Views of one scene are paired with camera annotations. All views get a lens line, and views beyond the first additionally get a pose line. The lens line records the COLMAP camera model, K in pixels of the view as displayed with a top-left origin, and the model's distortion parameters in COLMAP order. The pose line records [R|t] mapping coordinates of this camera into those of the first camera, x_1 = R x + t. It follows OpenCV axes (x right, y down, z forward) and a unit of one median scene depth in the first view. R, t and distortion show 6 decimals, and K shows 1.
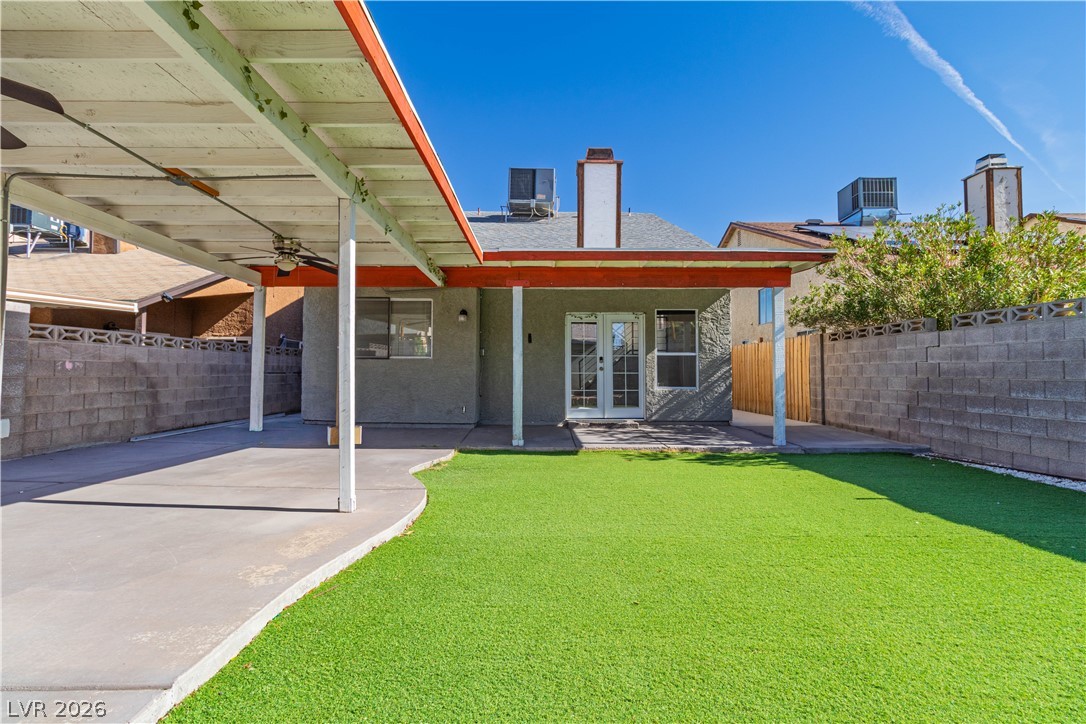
lens RADIAL K [[514.4, 0, 542.4], [0, 514.4, 358.1], [0, 0, 1]] dist [0.011252, -0.001427]
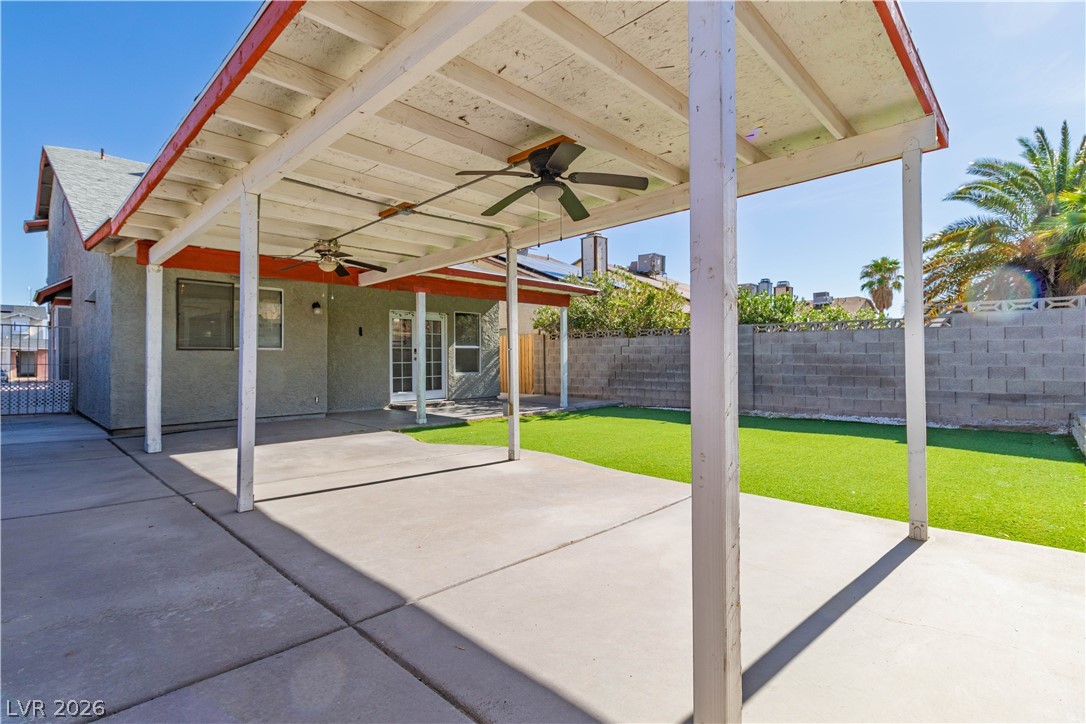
lens RADIAL K [[514.4, 0, 542.4], [0, 514.4, 356.8], [0, 0, 1]] dist [0.011252, -0.001427]
pose [[0.695306, -0.004034, 0.718702, -0.573570], [-0.014132, 0.999714, 0.019283, -0.011844], [-0.718575, -0.023564, 0.695050, -0.035932]]
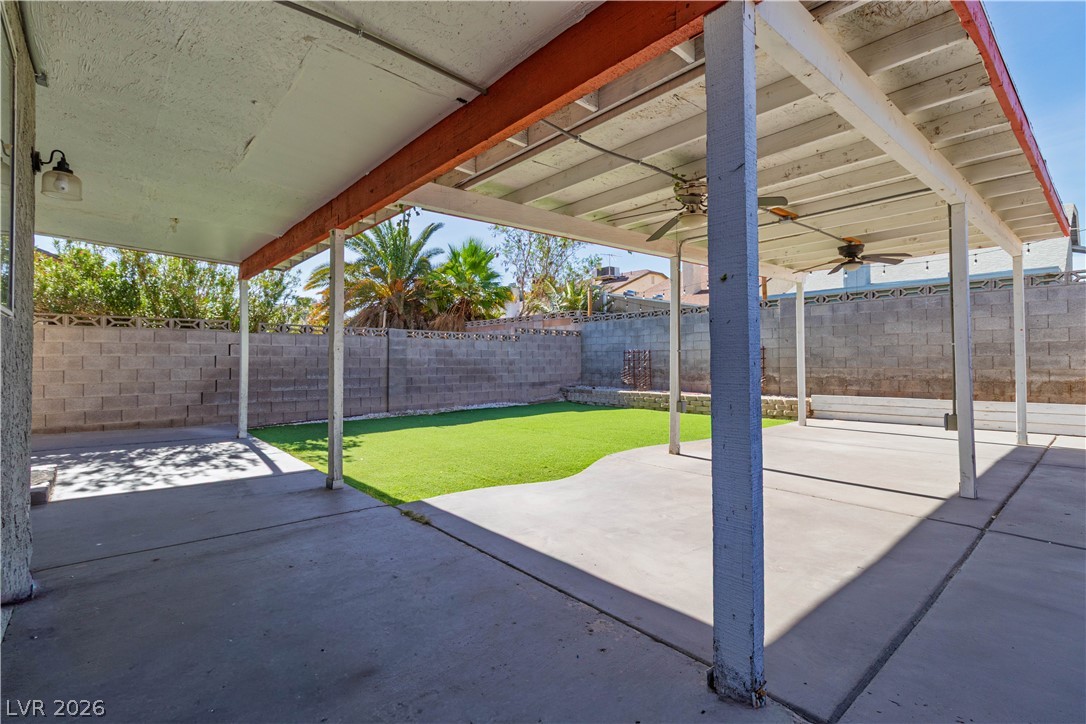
lens RADIAL K [[514.4, 0, 537.9], [0, 514.4, 358.1], [0, 0, 1]] dist [0.011252, -0.001427]
pose [[-0.653251, 0.002686, 0.757137, -0.540278], [-0.021134, 0.999539, -0.021780, 0.019061], [-0.756847, -0.030229, -0.652893, 0.978220]]
